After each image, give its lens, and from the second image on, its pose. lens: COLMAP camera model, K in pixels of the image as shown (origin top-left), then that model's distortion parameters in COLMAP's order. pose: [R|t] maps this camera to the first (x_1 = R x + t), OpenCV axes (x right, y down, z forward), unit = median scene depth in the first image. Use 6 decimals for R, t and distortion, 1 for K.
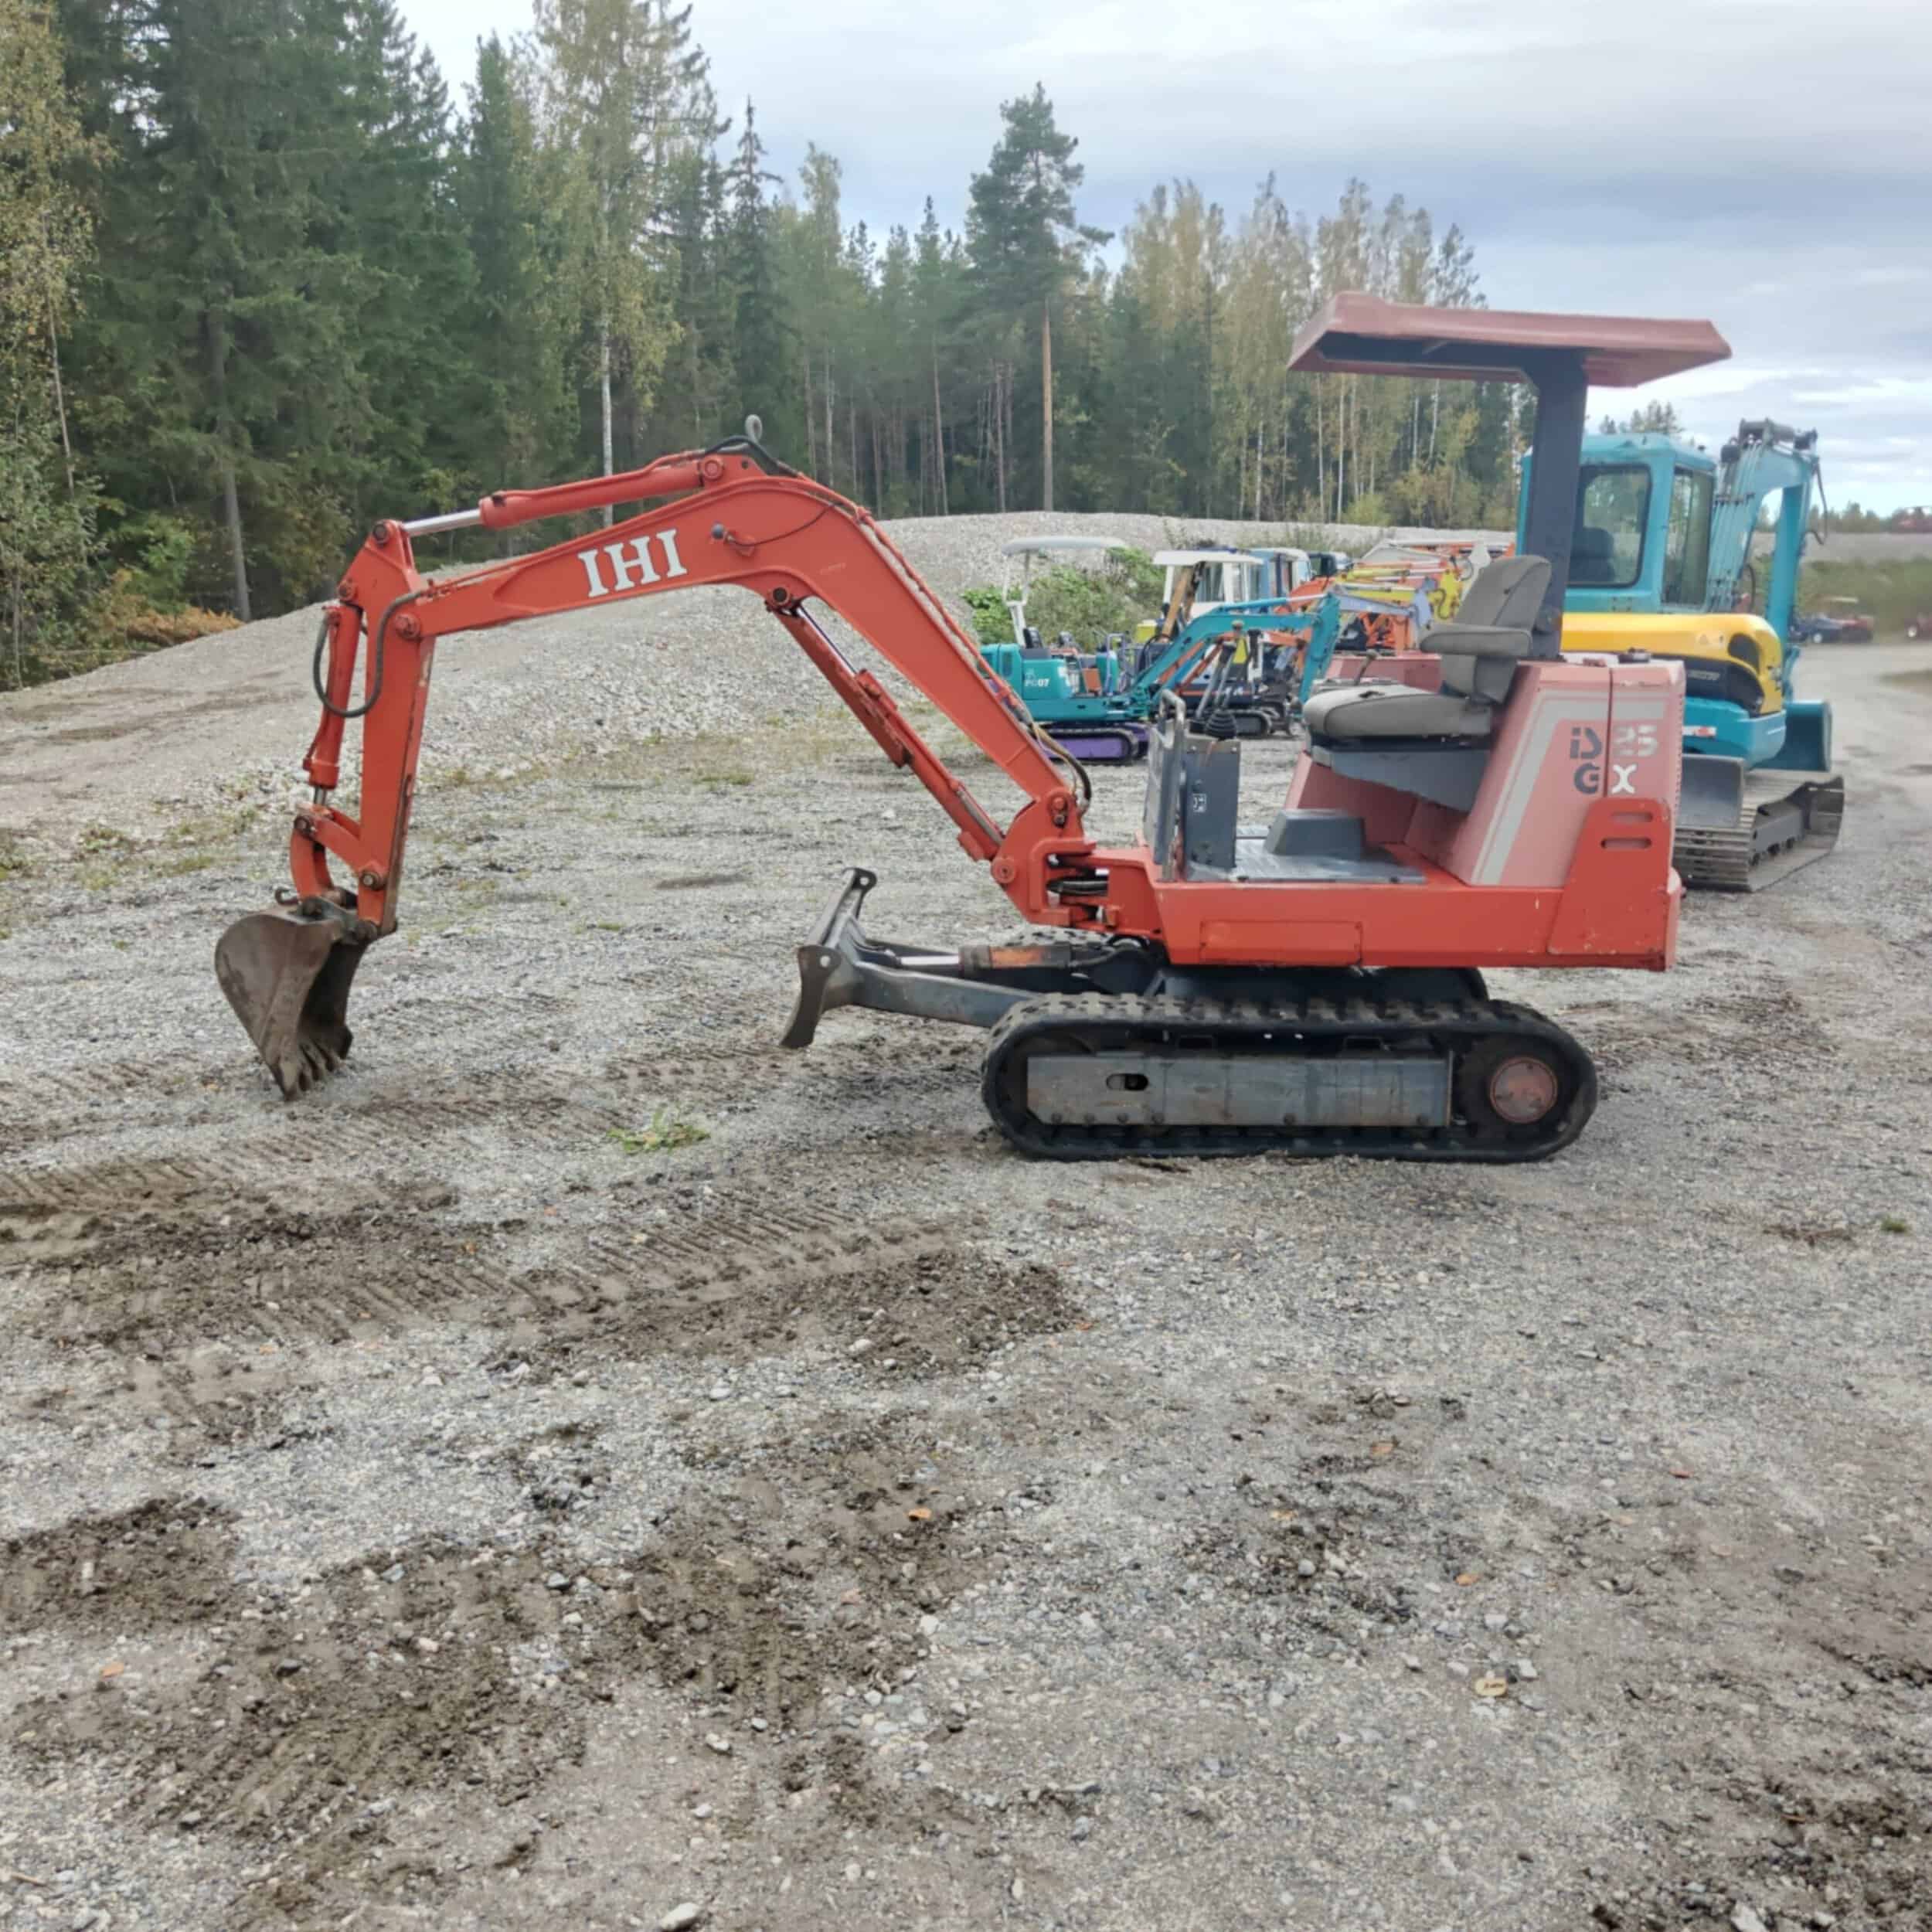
lens RADIAL K [[1770.9, 0, 966.0], [0, 1770.9, 966.0], [0, 0, 1]] dist [0.041428, -0.055907]
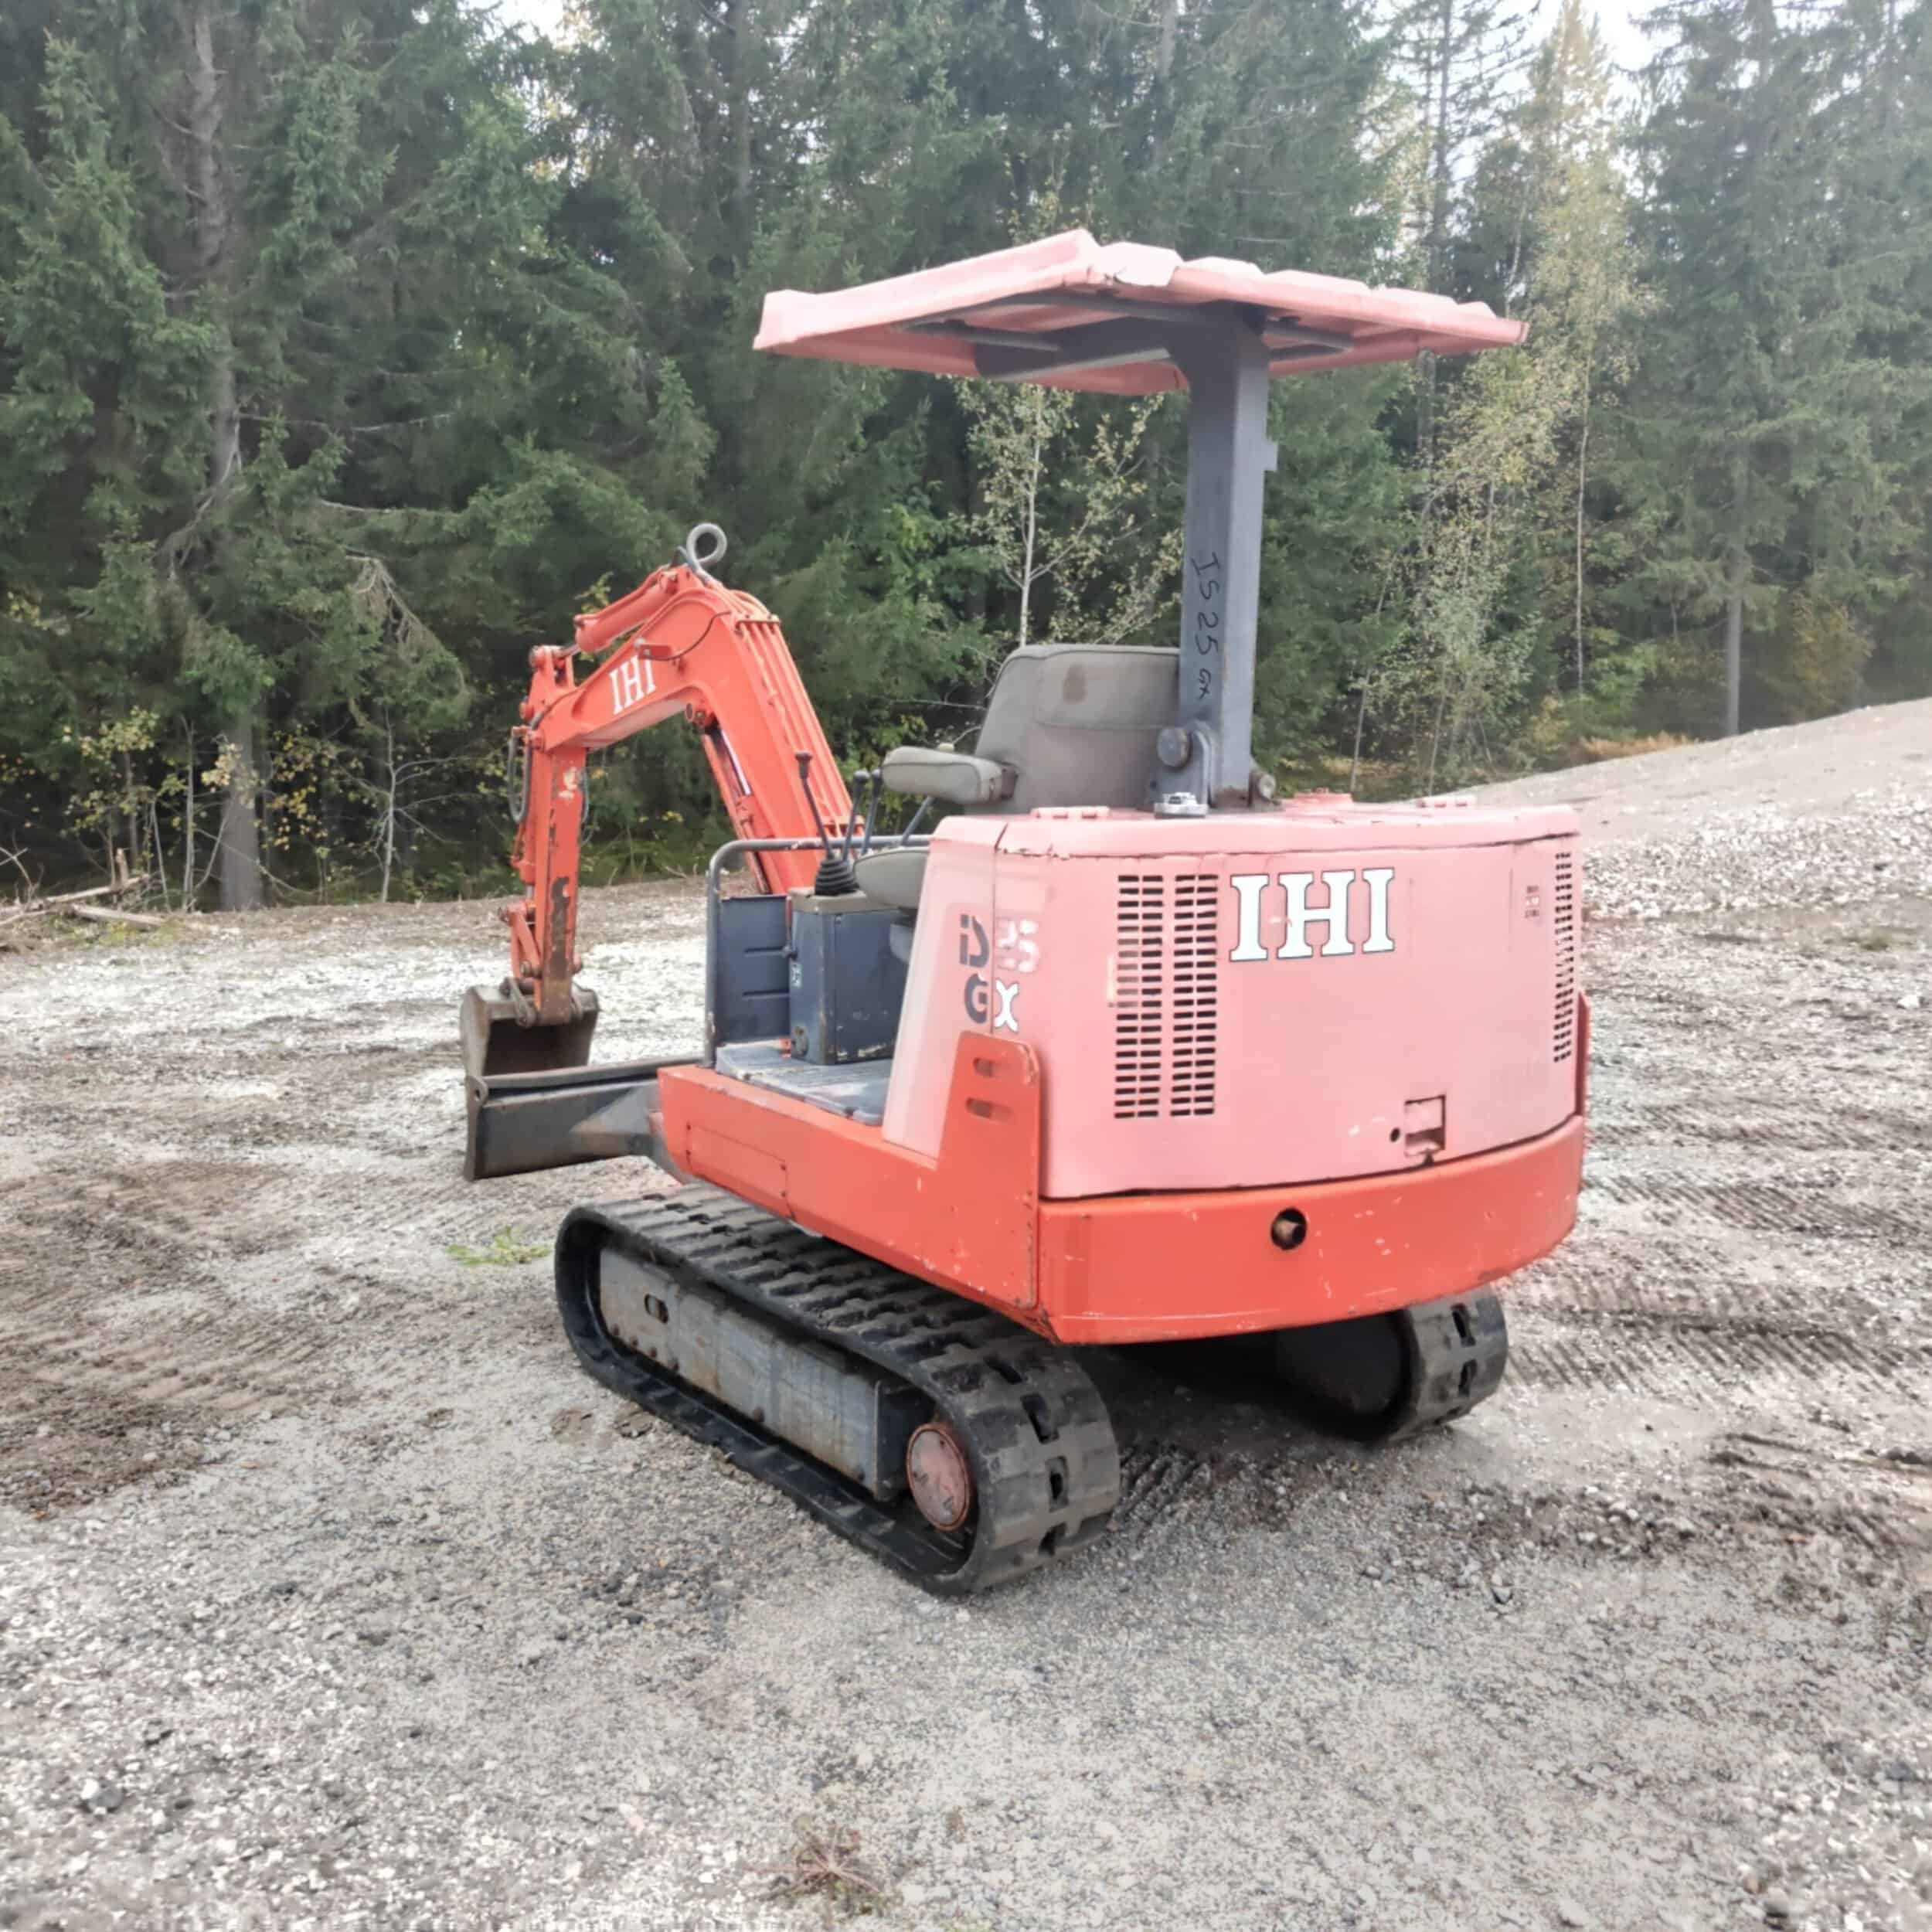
lens RADIAL K [[1770.9, 0, 966.0], [0, 1770.9, 966.0], [0, 0, 1]] dist [0.041428, -0.055907]
pose [[0.626513, 0.105715, -0.772209, 0.784514], [-0.159363, 0.987203, 0.005853, -0.114344], [0.762945, 0.119395, 0.635342, 0.579927]]
